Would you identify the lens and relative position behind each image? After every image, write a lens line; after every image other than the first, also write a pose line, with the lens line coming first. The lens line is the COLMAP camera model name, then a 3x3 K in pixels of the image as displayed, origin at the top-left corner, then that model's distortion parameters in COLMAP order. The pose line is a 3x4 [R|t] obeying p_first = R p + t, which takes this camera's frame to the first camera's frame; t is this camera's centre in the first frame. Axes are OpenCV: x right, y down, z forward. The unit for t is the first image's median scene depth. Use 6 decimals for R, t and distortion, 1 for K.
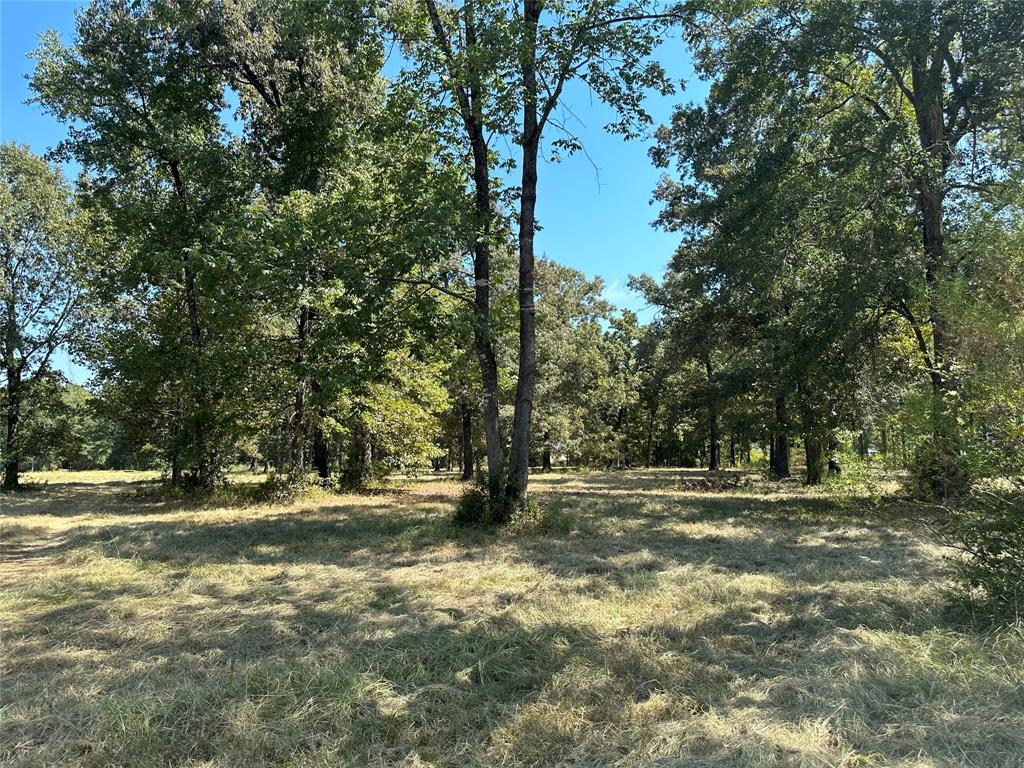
lens RADIAL K [[677.1, 0, 512.0], [0, 677.1, 384.0], [0, 0, 1]] dist [0.004285, -0.033250]
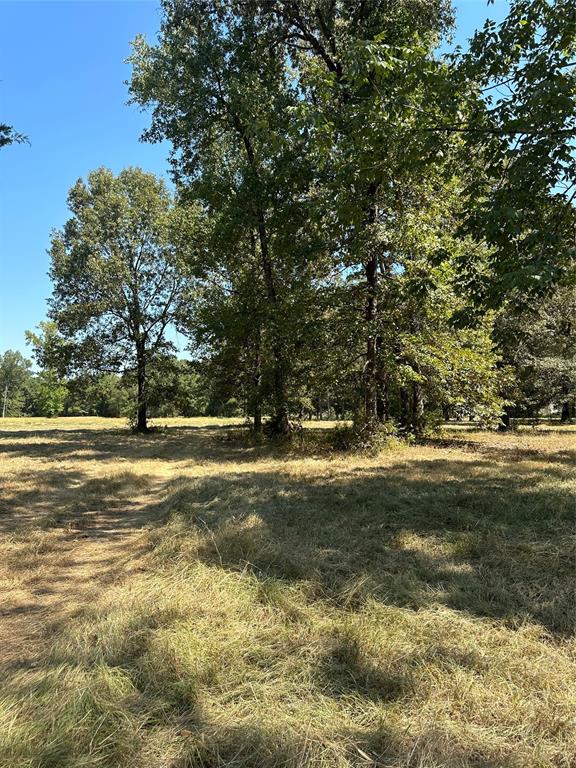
lens RADIAL K [[507.8, 0, 288.0], [0, 507.8, 384.0], [0, 0, 1]] dist [0.004285, -0.033250]
pose [[0.929142, -0.014646, -0.369432, -0.106315], [0.036388, 0.997986, 0.051953, 0.021594], [0.367928, -0.061714, 0.927804, 0.180886]]
